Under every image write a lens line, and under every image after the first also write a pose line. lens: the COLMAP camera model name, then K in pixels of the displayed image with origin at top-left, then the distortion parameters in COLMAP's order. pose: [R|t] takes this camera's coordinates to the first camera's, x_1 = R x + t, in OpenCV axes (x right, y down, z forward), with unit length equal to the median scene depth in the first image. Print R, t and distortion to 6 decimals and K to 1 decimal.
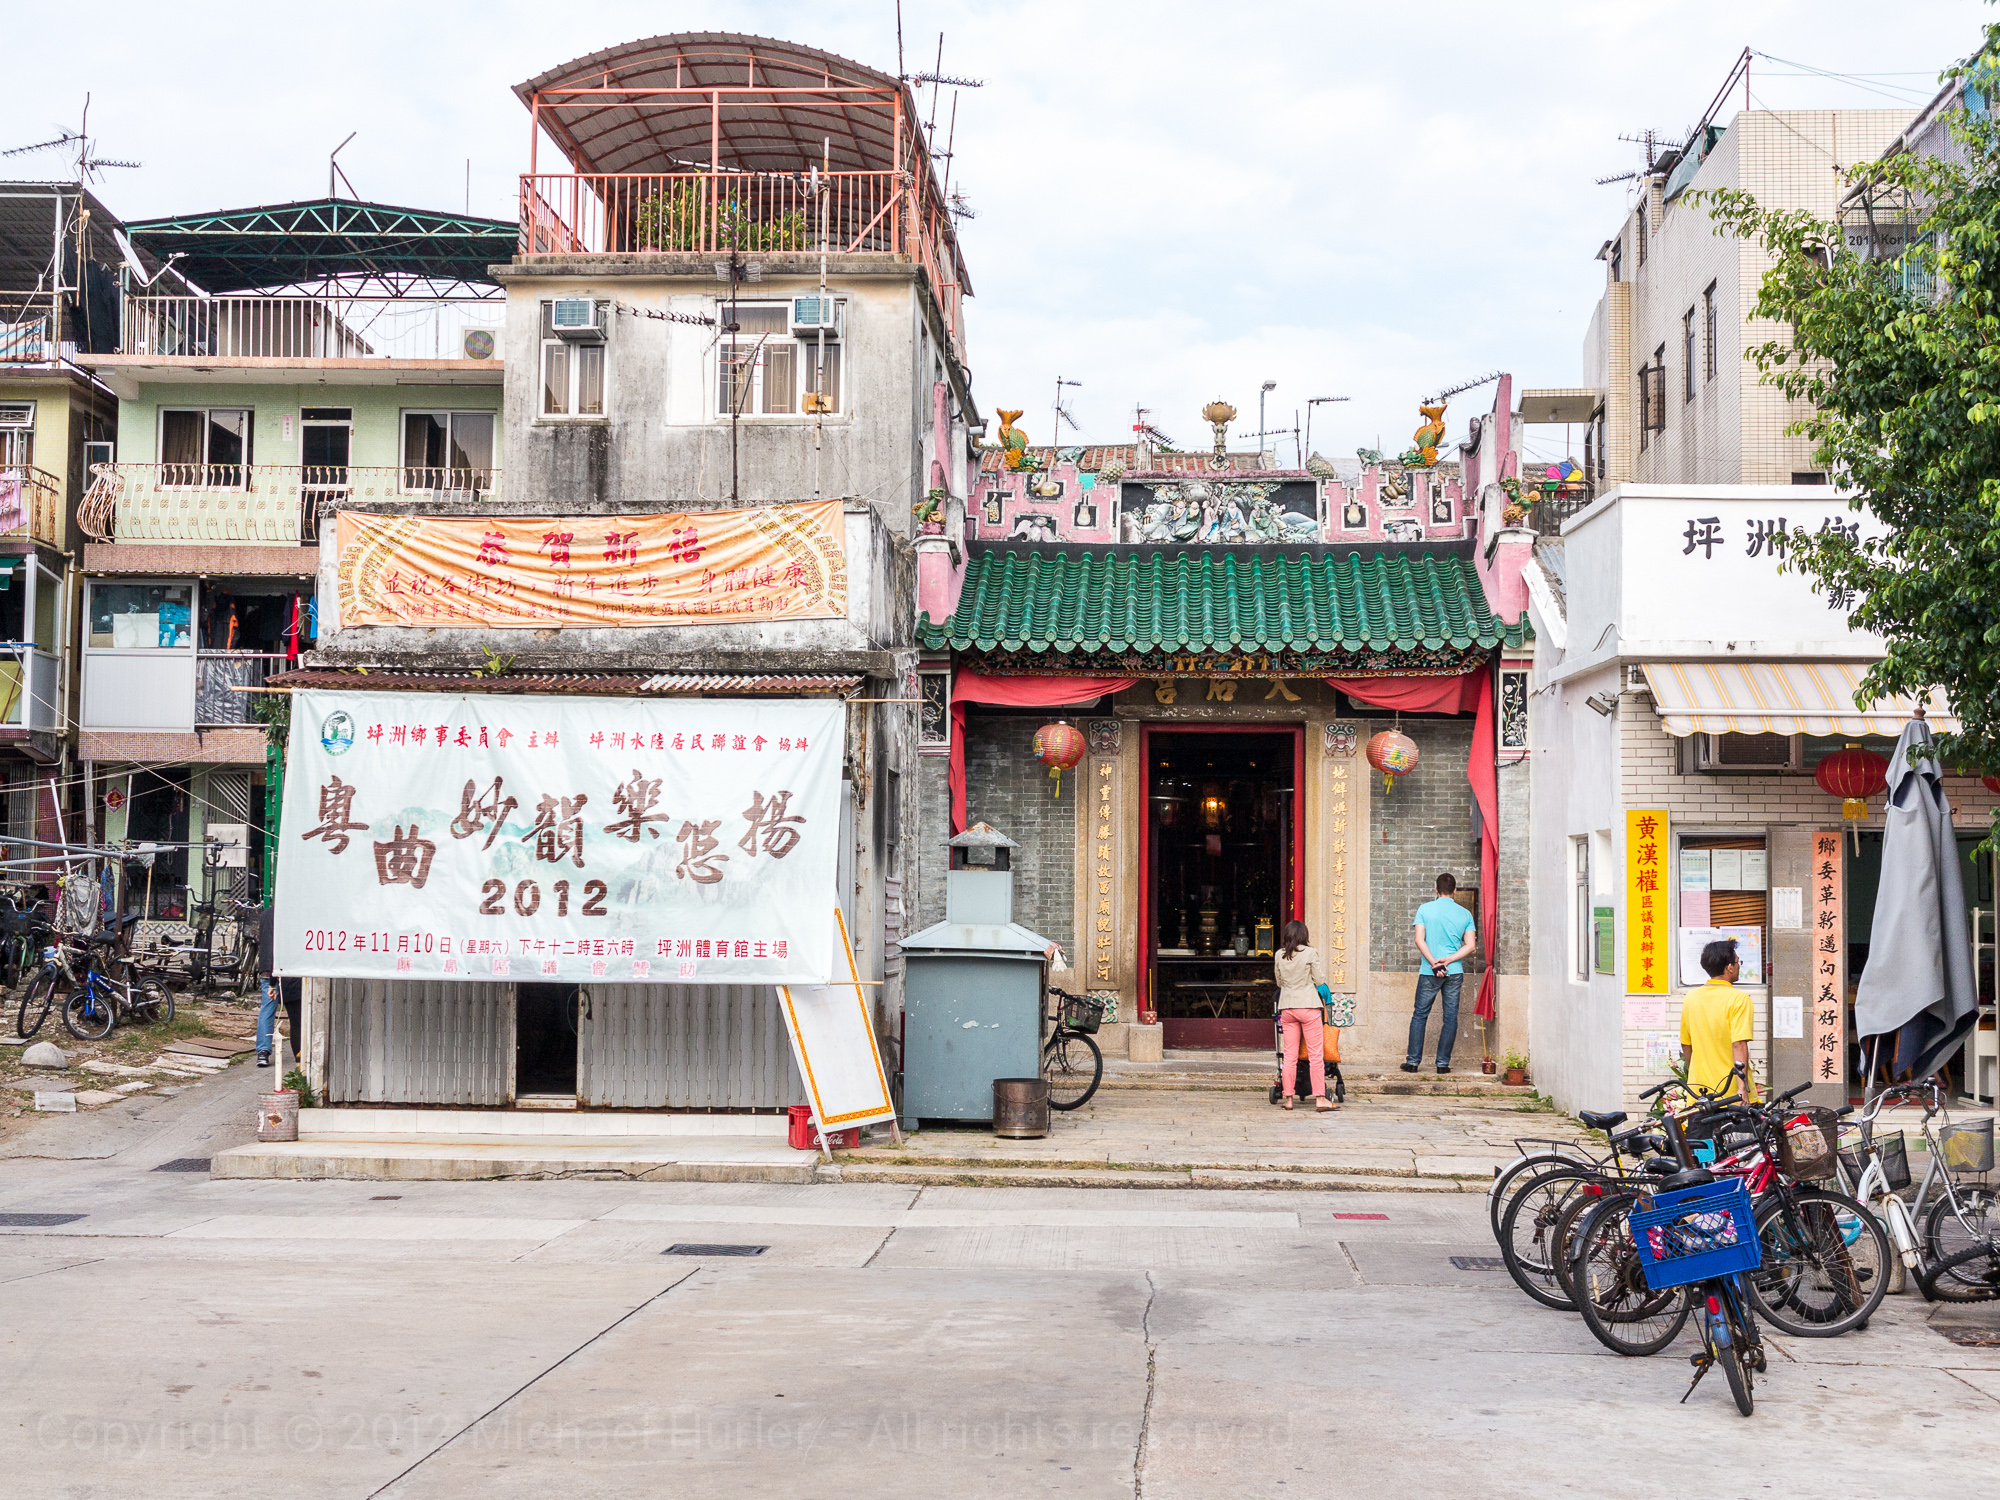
lens RADIAL K [[2745.9, 0, 1000.0], [0, 2745.9, 750.0], [0, 0, 1]] dist [-0.022670, 0.001881]
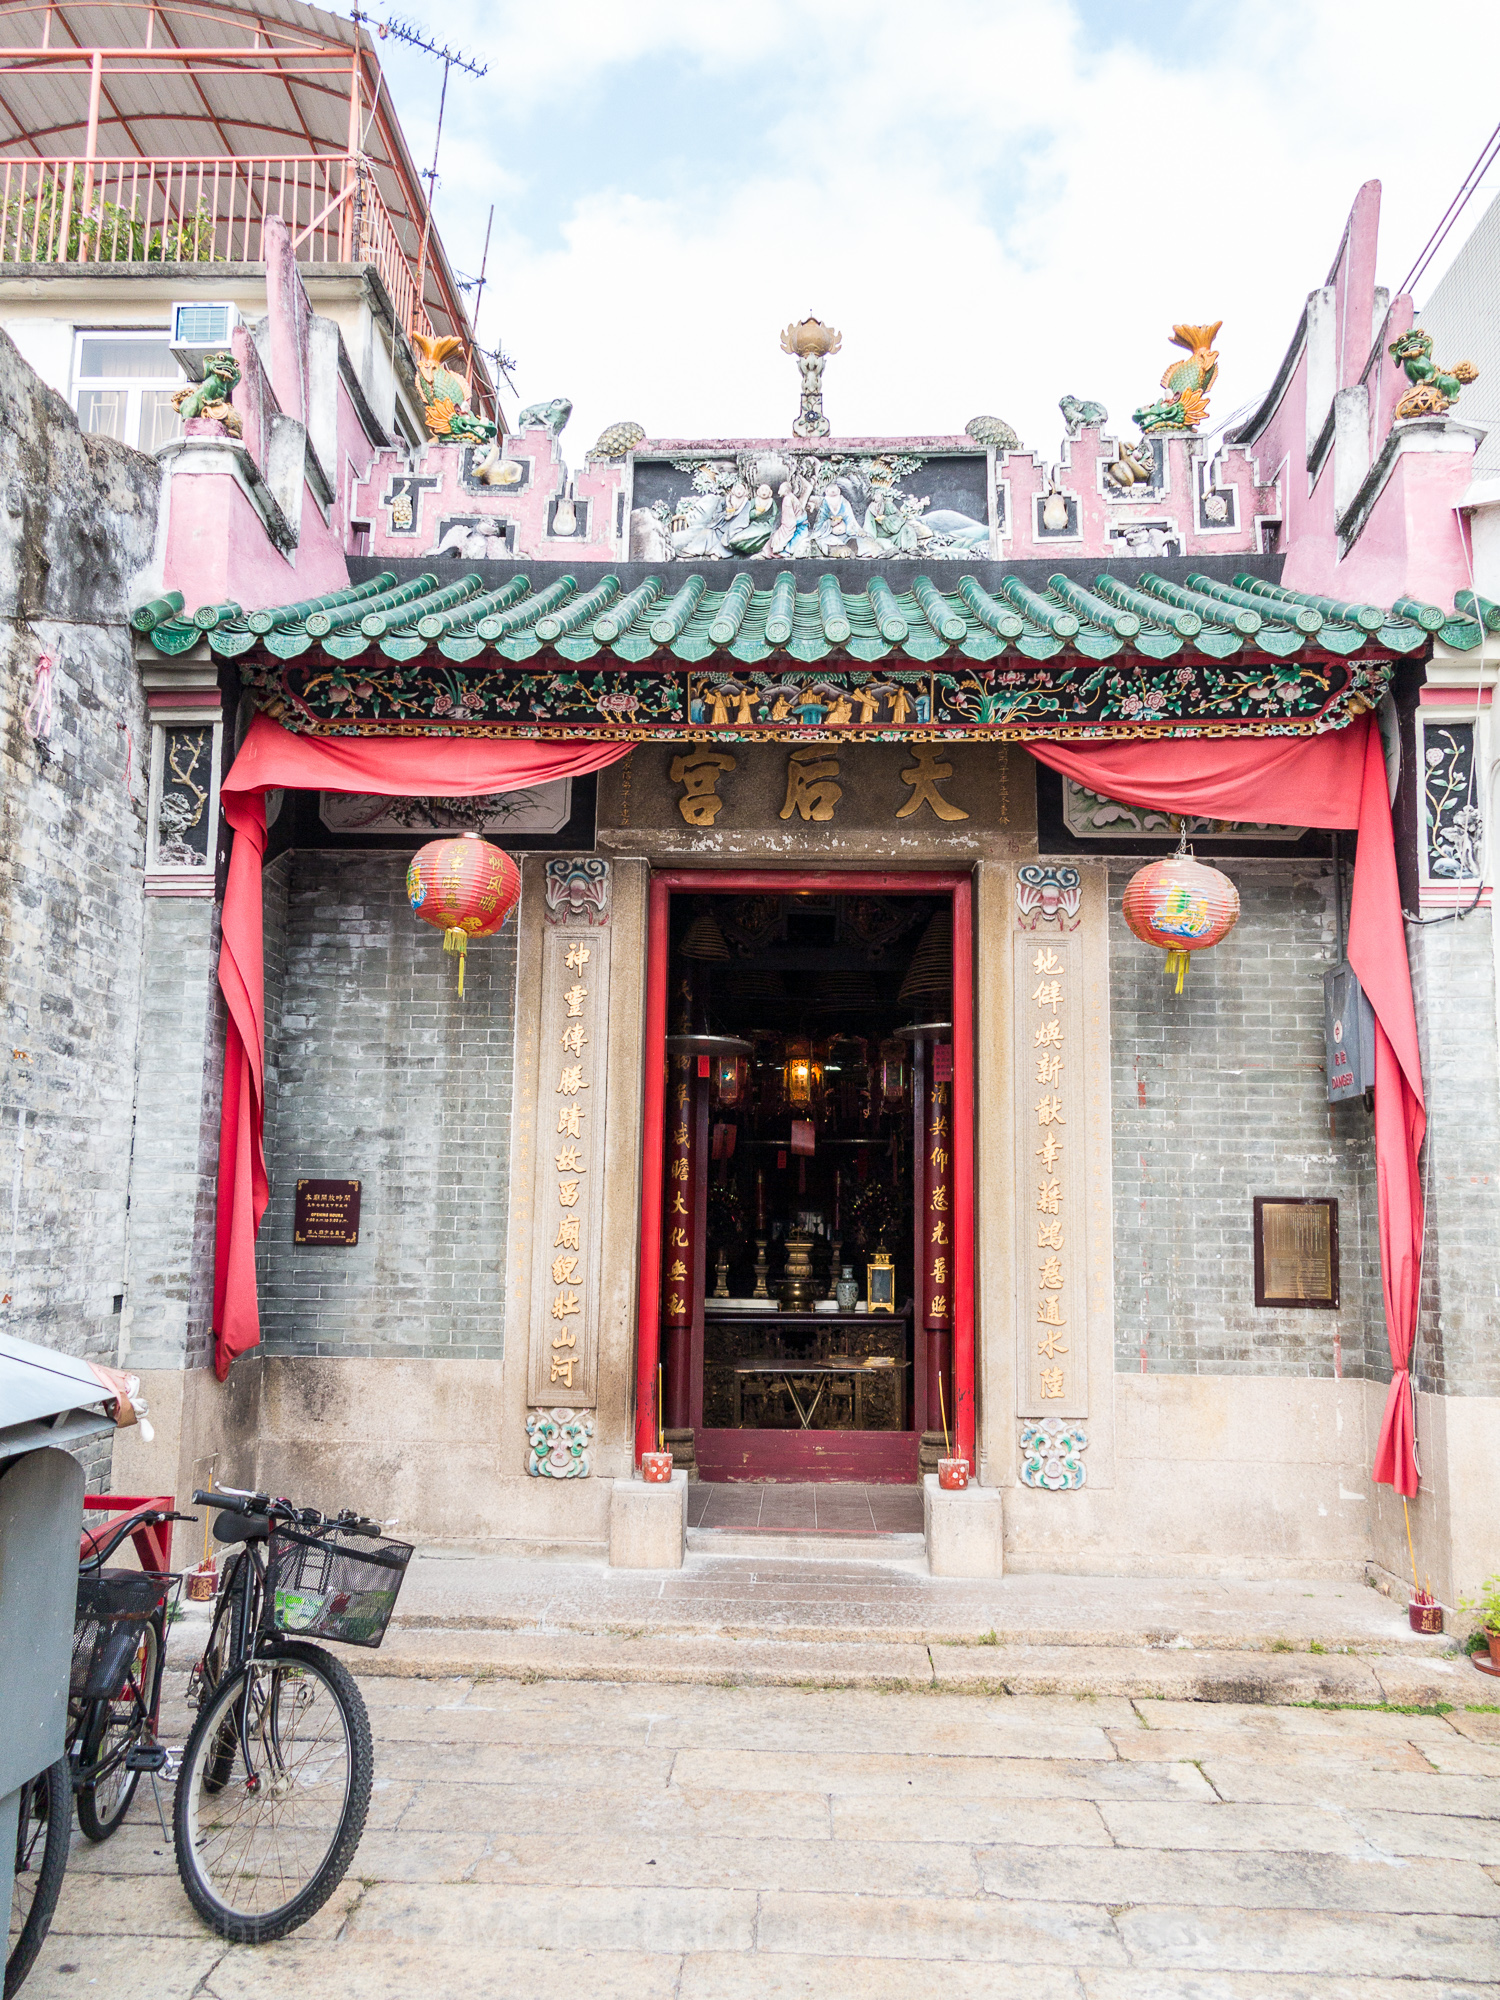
lens RADIAL K [[1598.8, 0, 750.0], [0, 1598.8, 1000.0], [0, 0, 1]] dist [0.005801, 0.001387]
pose [[0.999532, 0.010391, 0.028778, 0.060056], [-0.007716, 0.995771, -0.091543, 0.040624], [-0.029607, 0.091278, 0.995385, 0.694390]]
